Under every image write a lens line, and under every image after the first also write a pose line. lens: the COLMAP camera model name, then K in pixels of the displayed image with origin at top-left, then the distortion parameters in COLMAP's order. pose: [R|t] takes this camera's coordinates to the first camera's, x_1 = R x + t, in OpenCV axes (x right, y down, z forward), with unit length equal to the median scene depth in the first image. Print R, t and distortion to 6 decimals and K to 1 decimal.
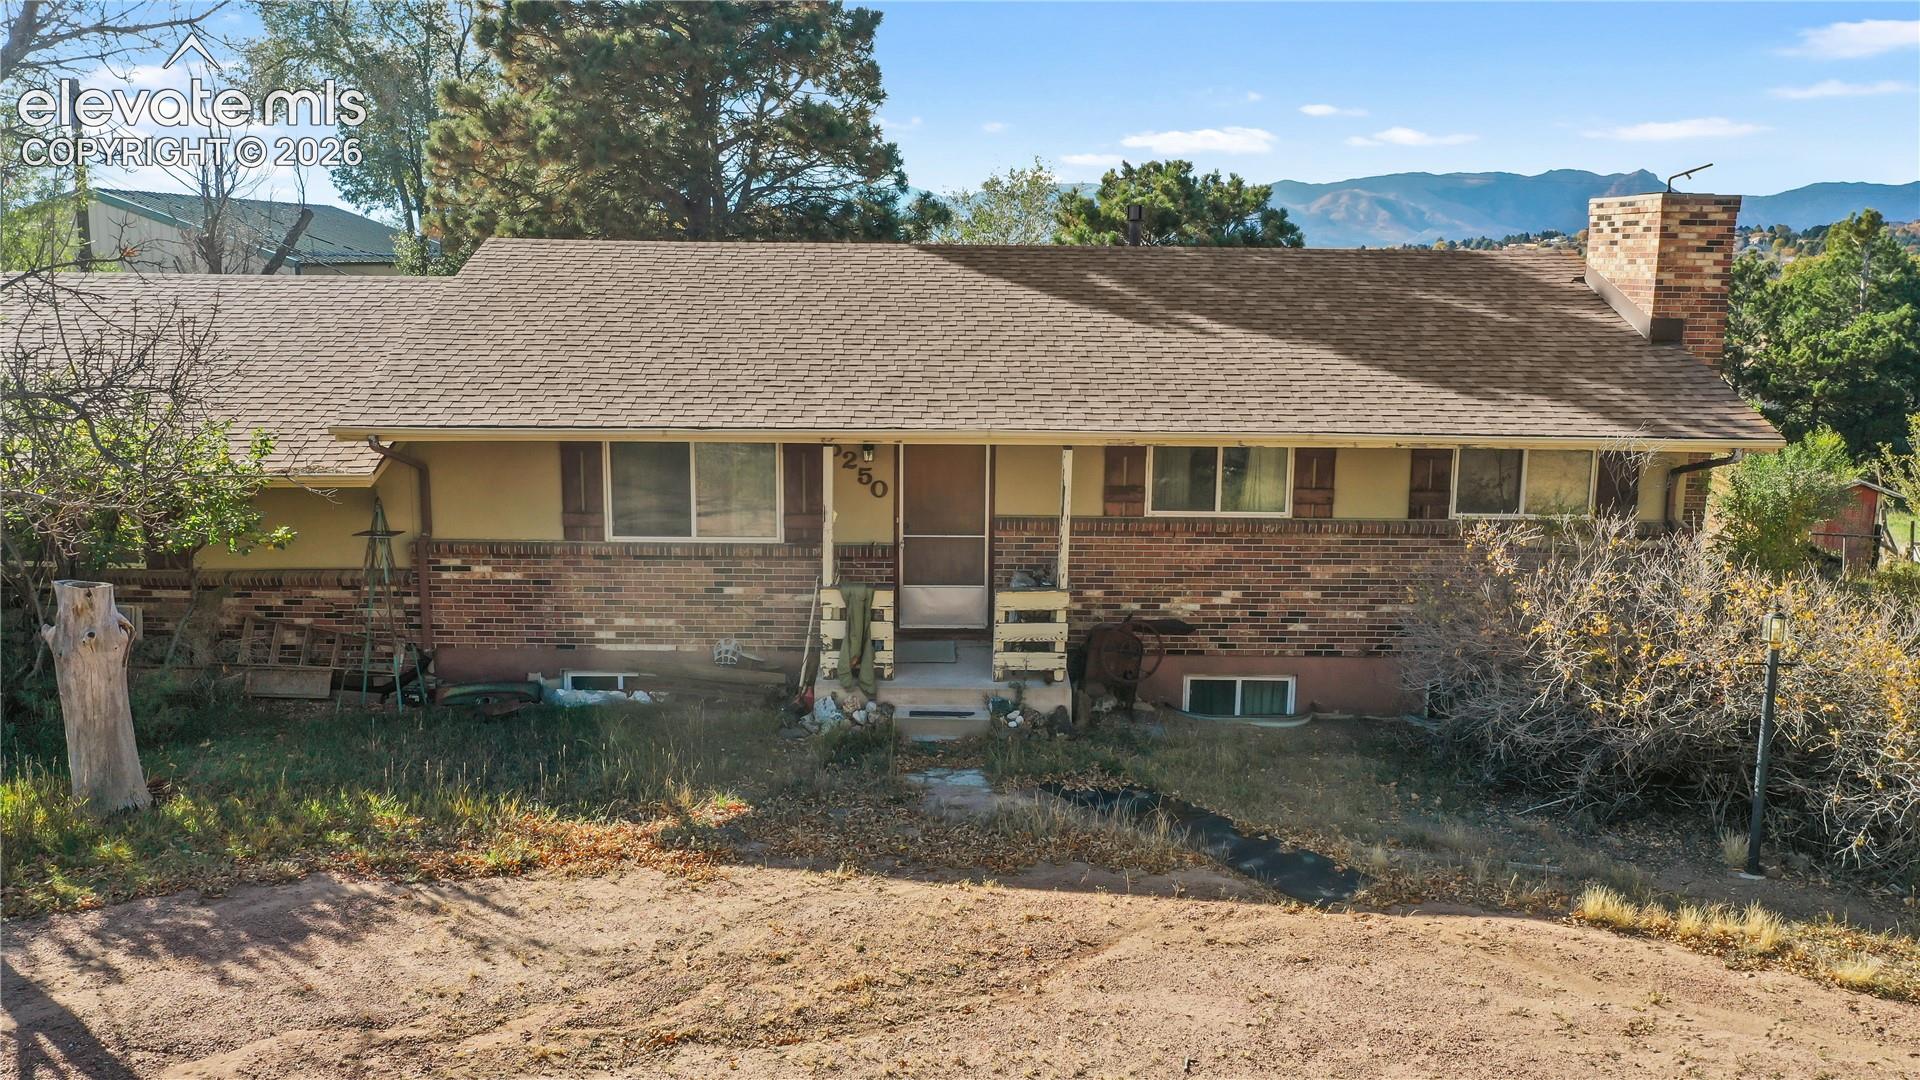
lens RADIAL K [[1513.6, 0, 960.0], [0, 1513.6, 540.0], [0, 0, 1]] dist [-0.006371, -0.000945]
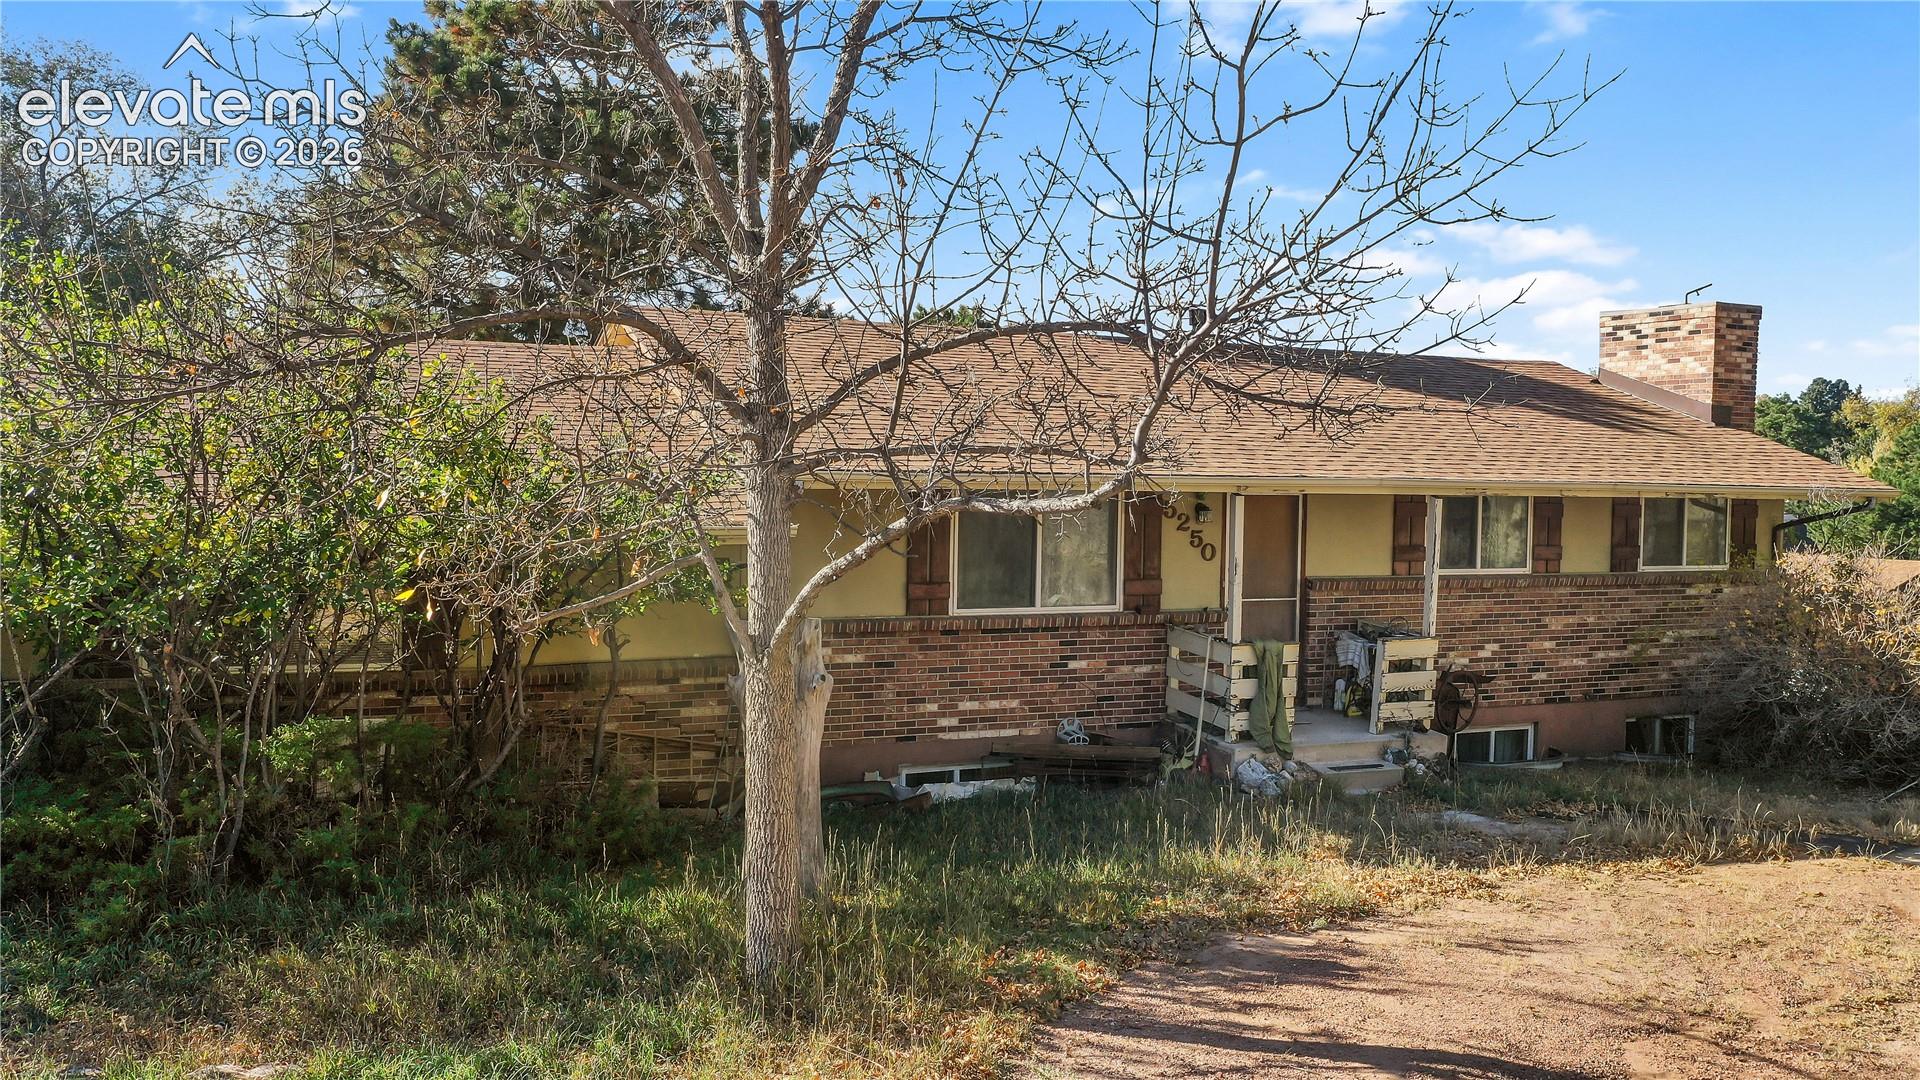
lens RADIAL K [[1524.5, 0, 960.0], [0, 1524.5, 540.0], [0, 0, 1]] dist [-0.006638, -0.004052]
pose [[0.915123, -0.012097, 0.402993, -0.589552], [0.065585, 0.990703, -0.119193, 0.064353], [-0.397804, 0.135506, 0.907408, 0.175649]]
